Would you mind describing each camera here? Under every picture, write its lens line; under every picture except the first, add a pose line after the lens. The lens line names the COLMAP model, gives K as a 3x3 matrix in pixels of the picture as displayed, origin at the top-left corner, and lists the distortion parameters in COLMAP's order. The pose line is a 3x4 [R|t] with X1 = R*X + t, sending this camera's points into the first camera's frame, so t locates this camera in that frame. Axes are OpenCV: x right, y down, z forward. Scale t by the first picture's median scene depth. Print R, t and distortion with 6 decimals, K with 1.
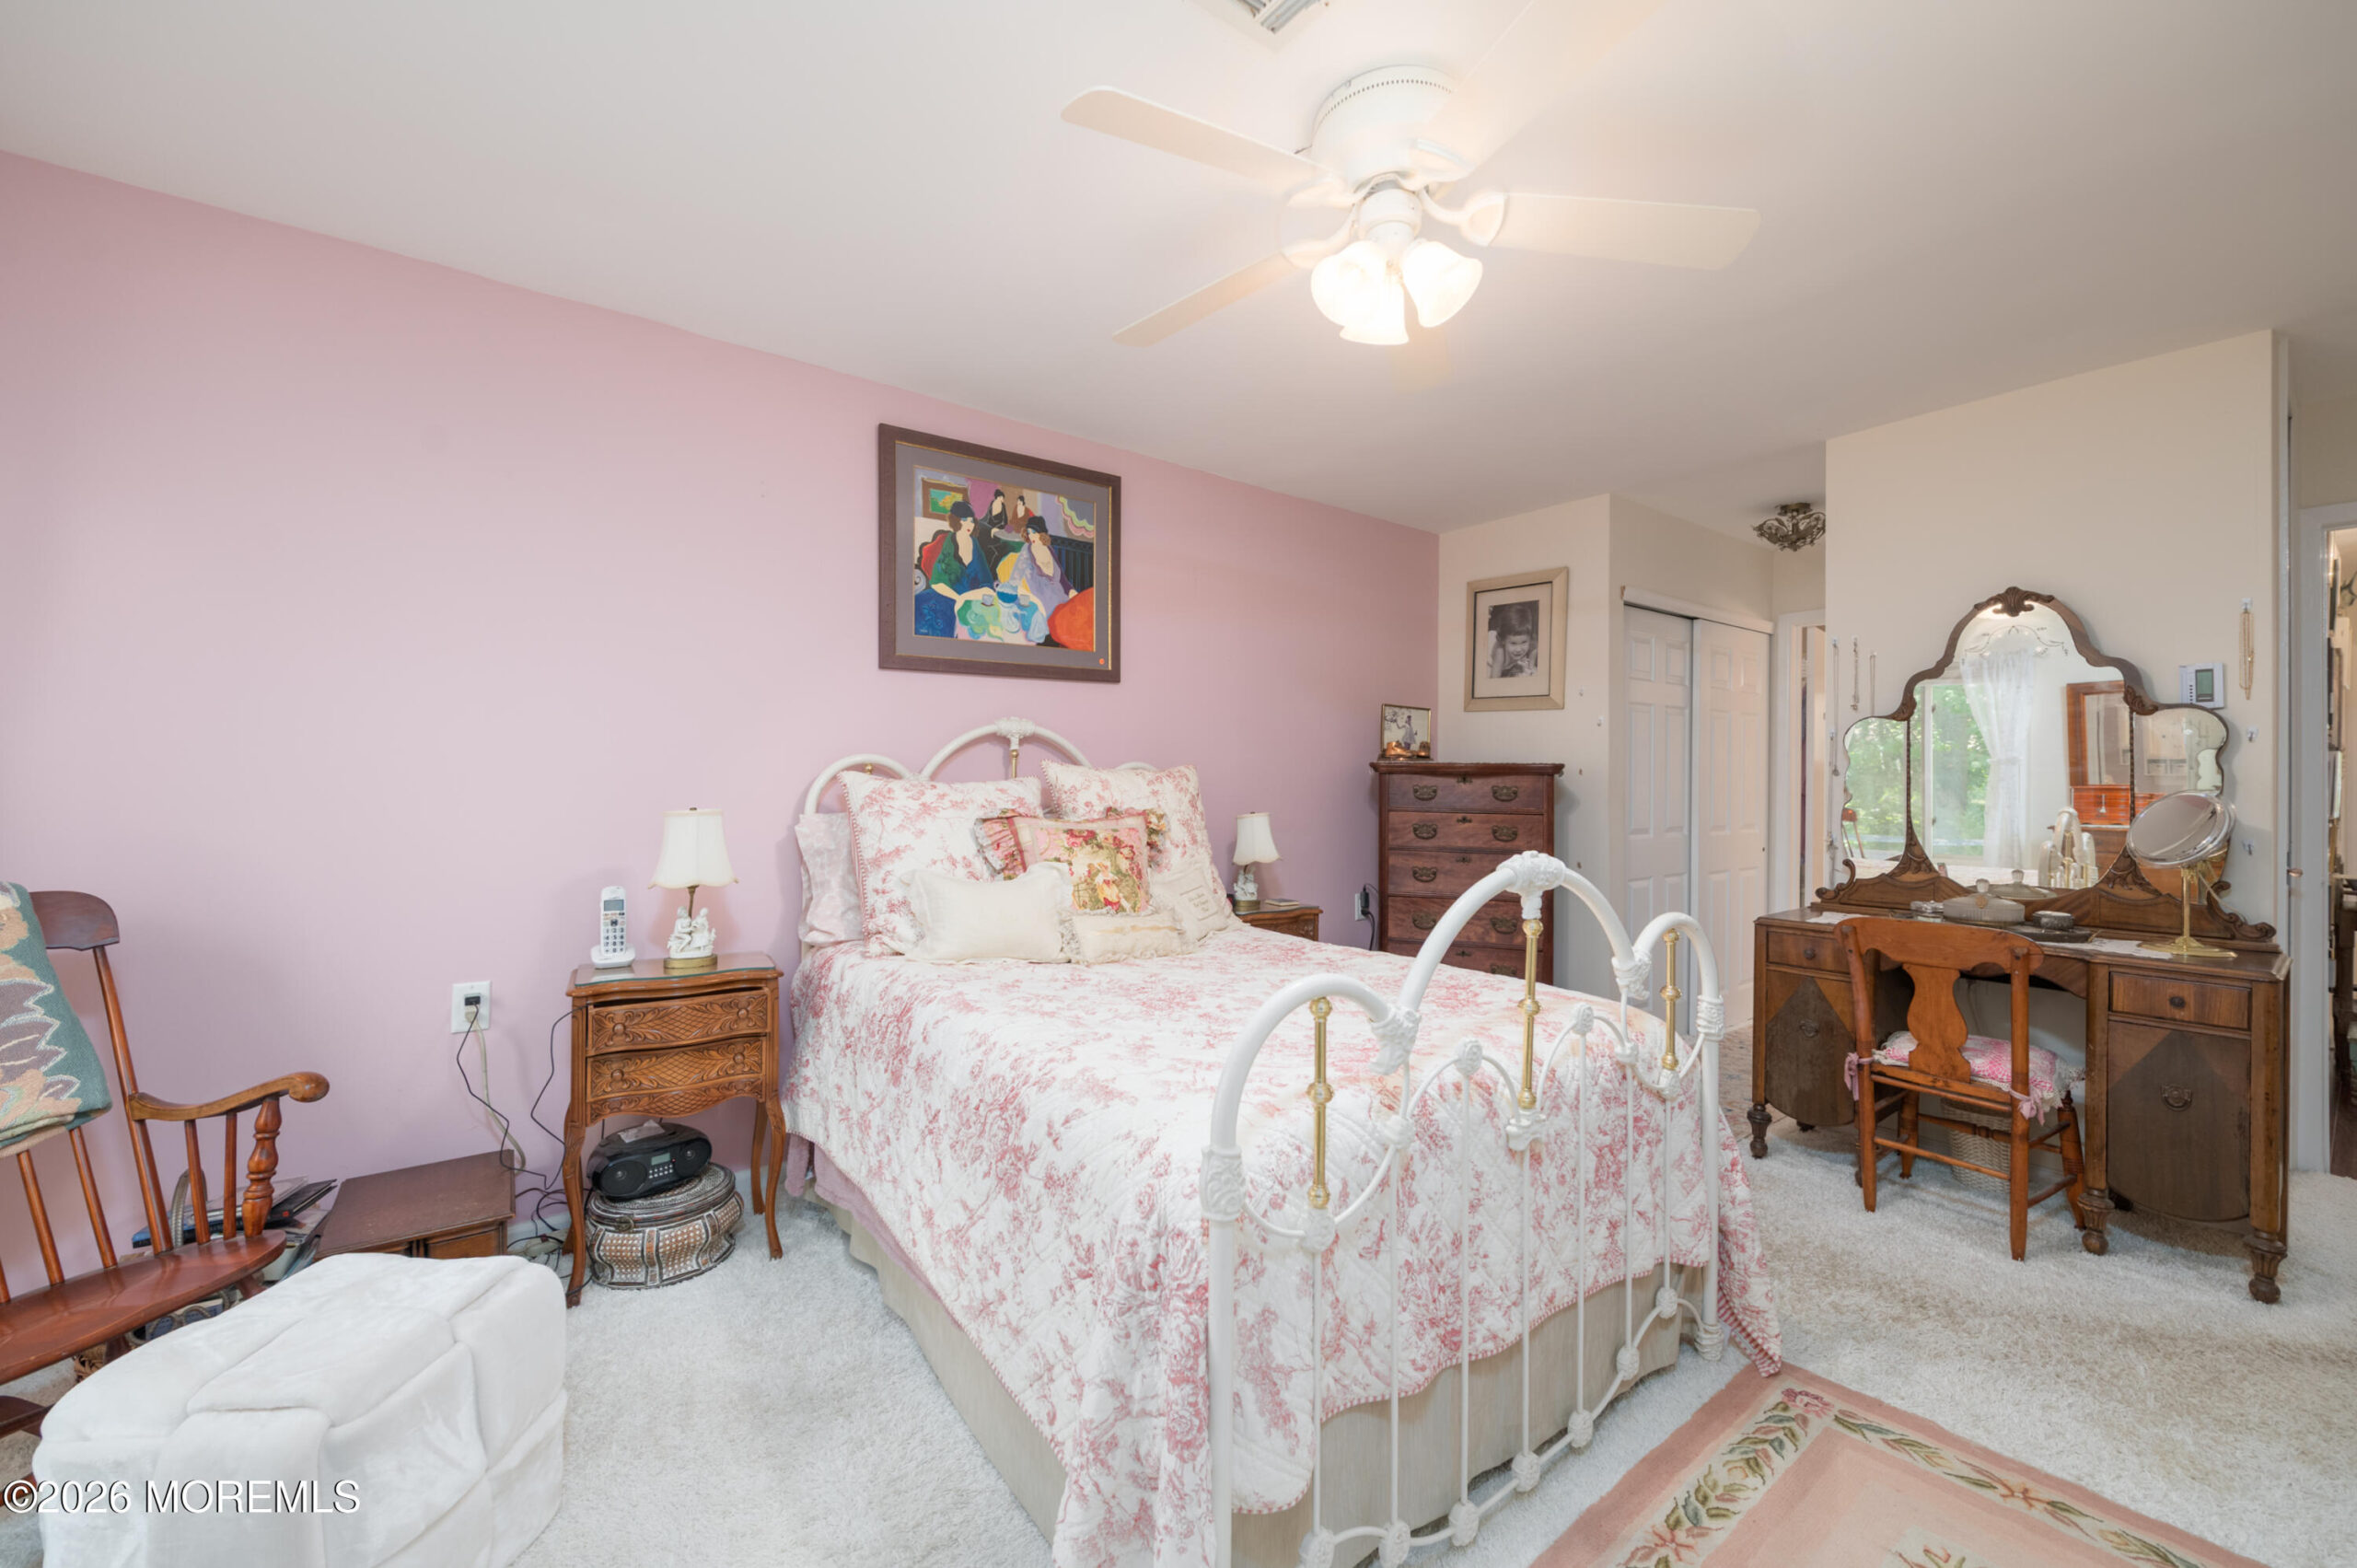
lens RADIAL K [[948.6, 0, 1177.3], [0, 948.6, 780.7], [0, 0, 1]] dist [-0.000575, -0.000219]
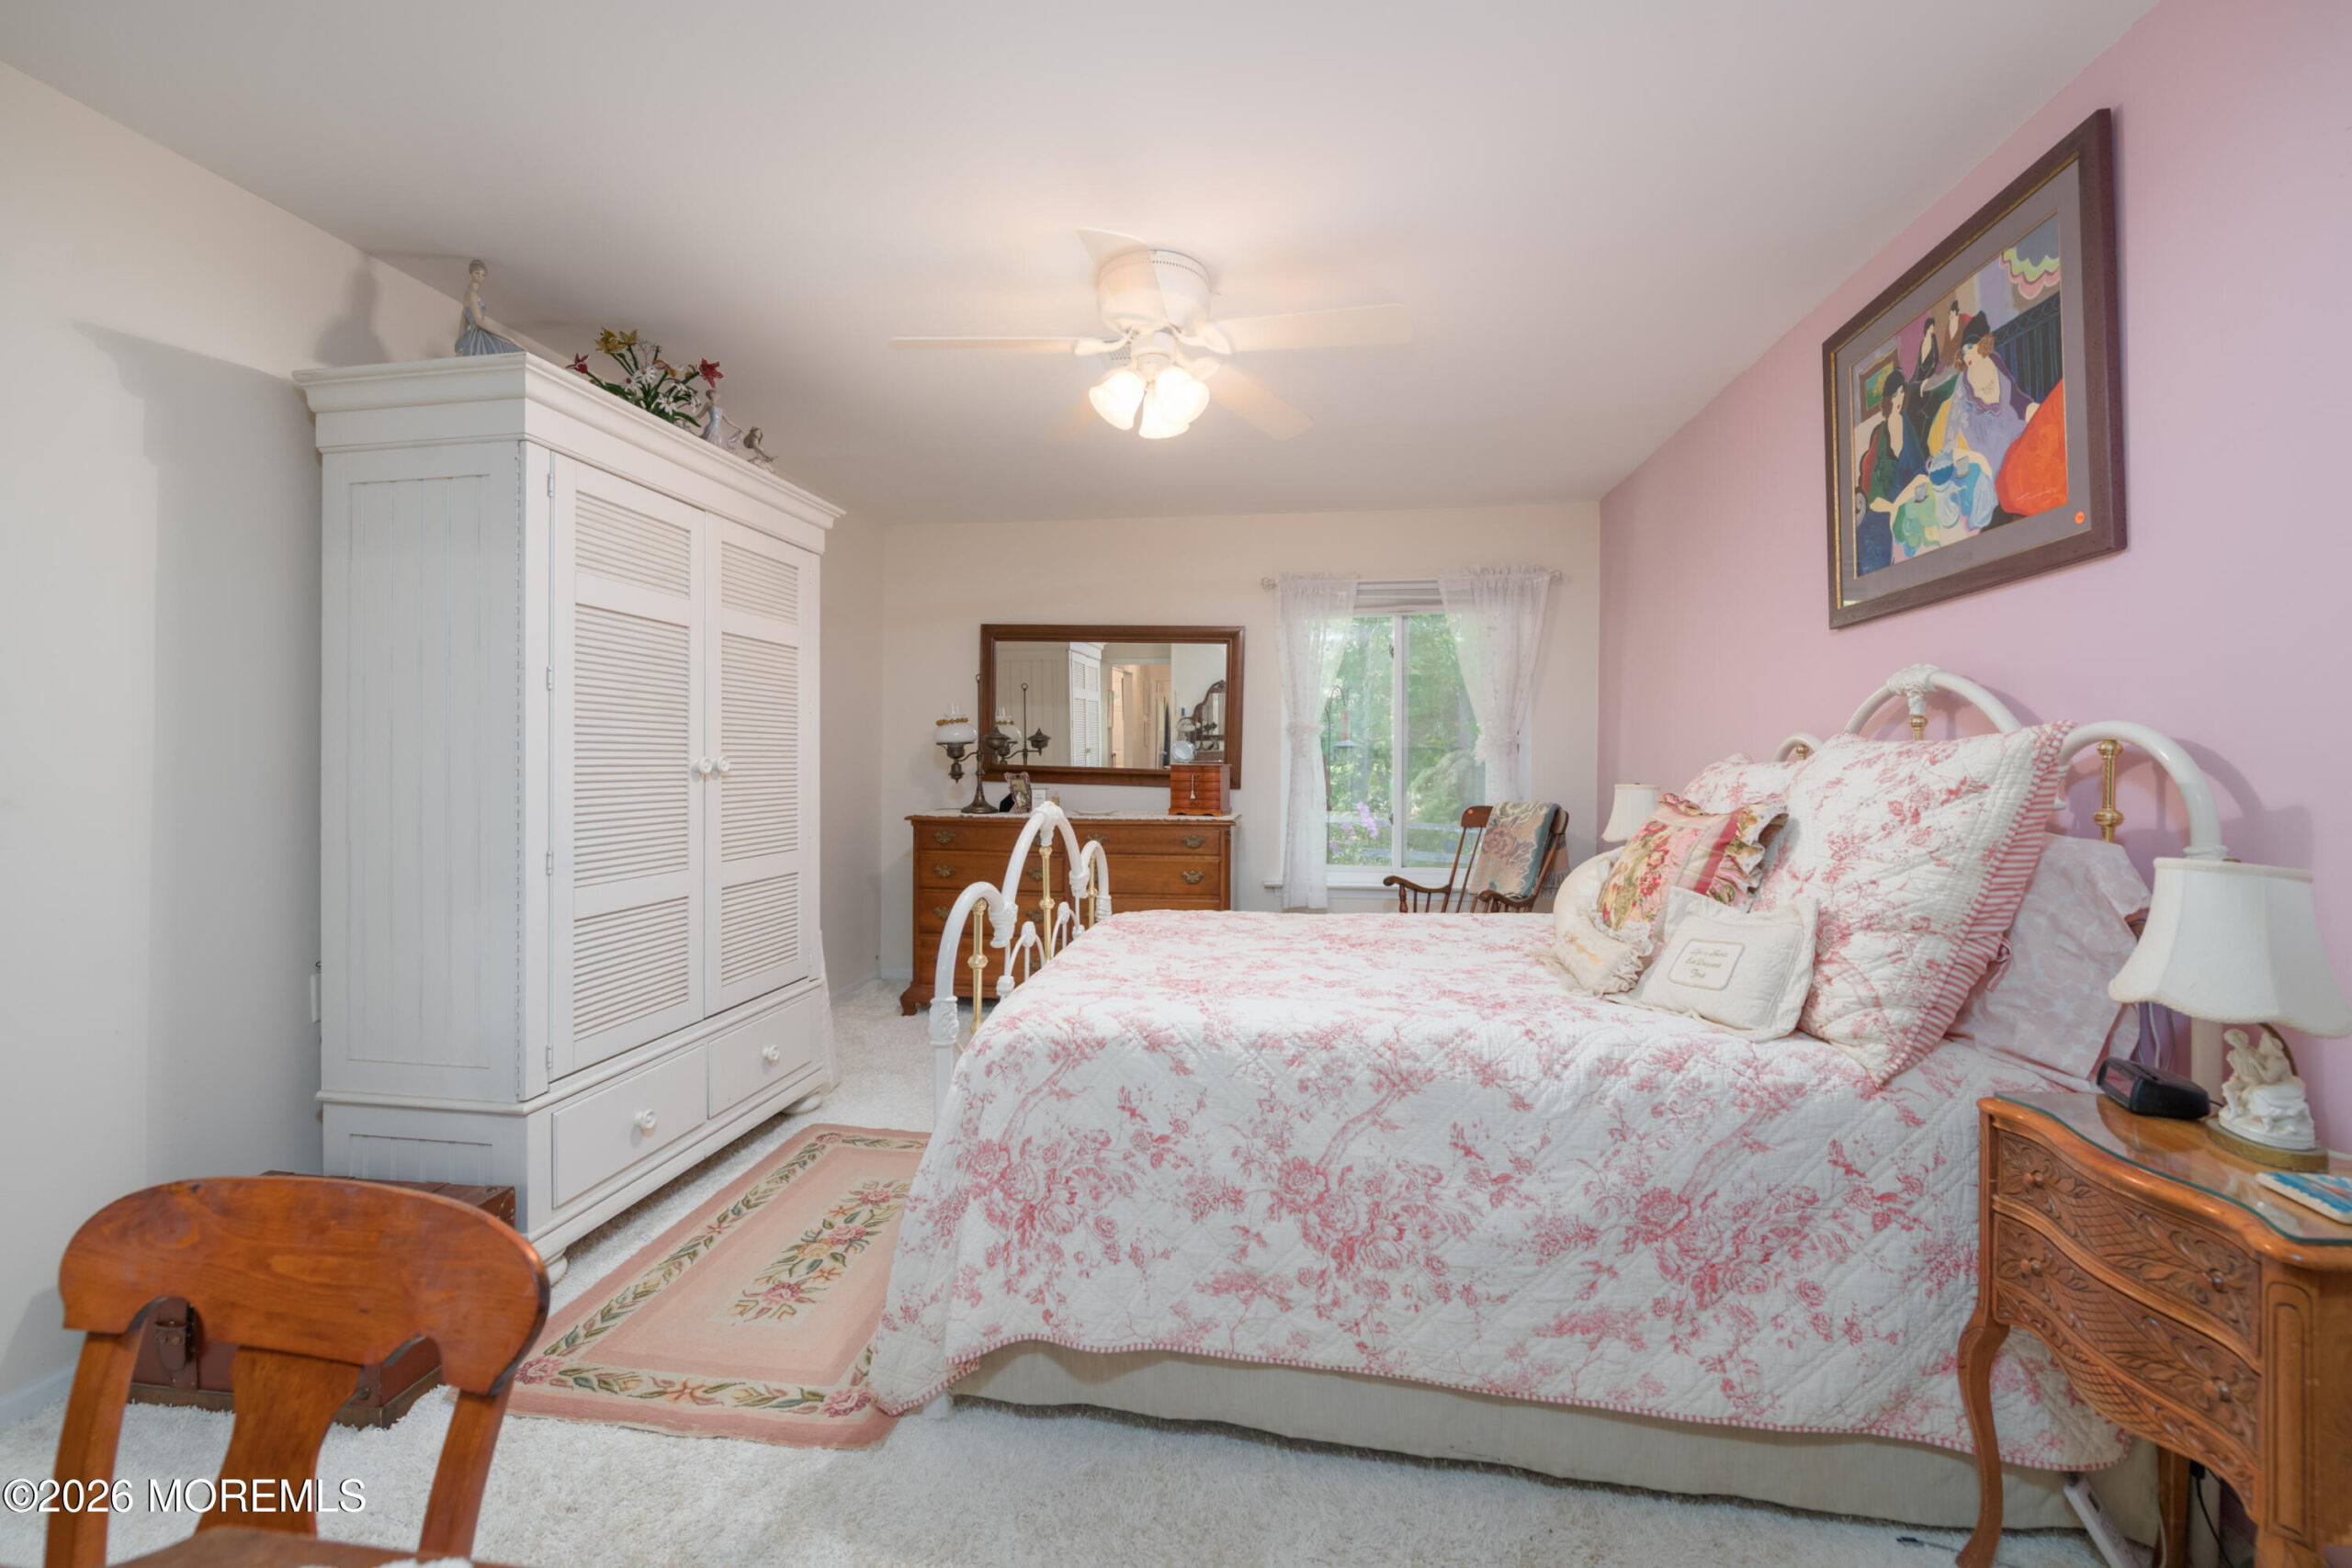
lens RADIAL K [[942.8, 0, 1173.0], [0, 942.8, 760.8], [0, 0, 1]] dist [0.000086, -0.002684]
pose [[-0.721421, -0.007848, -0.692452, 0.630213], [-0.010720, 0.999943, -0.000164, 0.003866], [0.692413, 0.007305, -0.721464, 1.102721]]
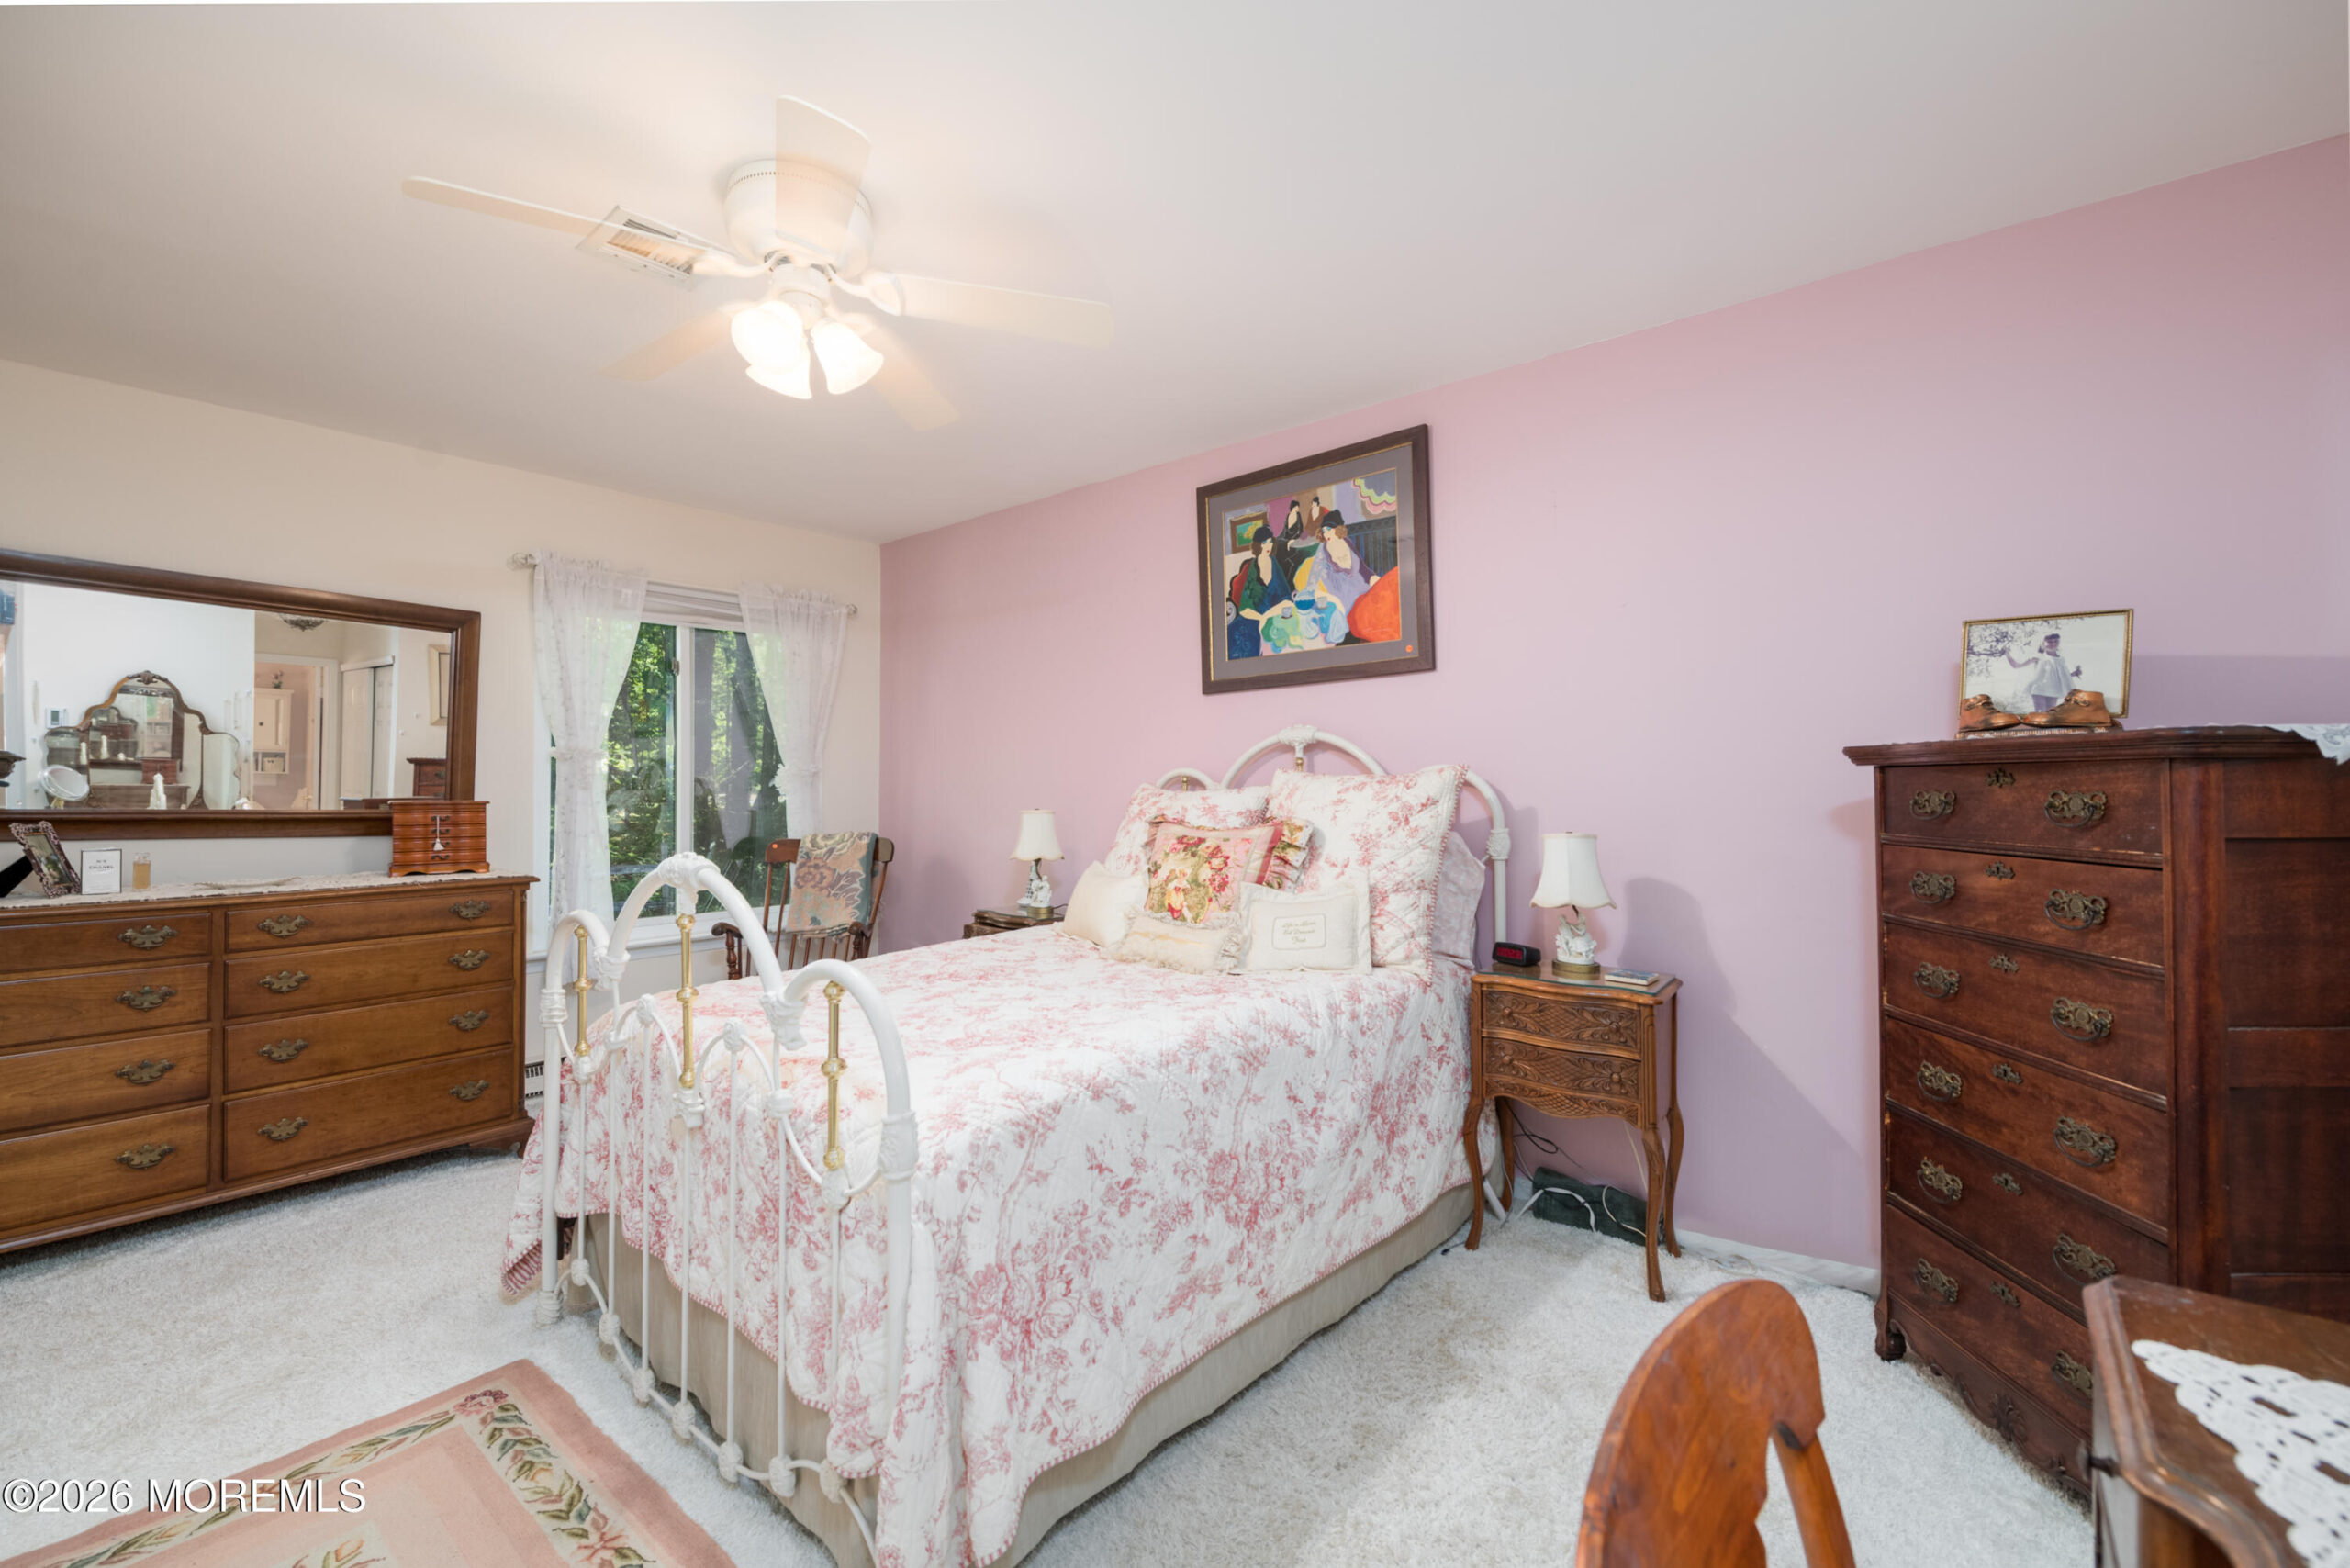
lens RADIAL K [[966.0, 0, 1162.0], [0, 966.0, 783.7], [0, 0, 1]] dist [-0.000368, -0.000237]
pose [[0.206031, -0.013051, -0.978458, 0.779248], [0.004511, 0.999913, -0.012387, 0.006271], [0.978535, -0.001861, 0.206072, 0.646200]]
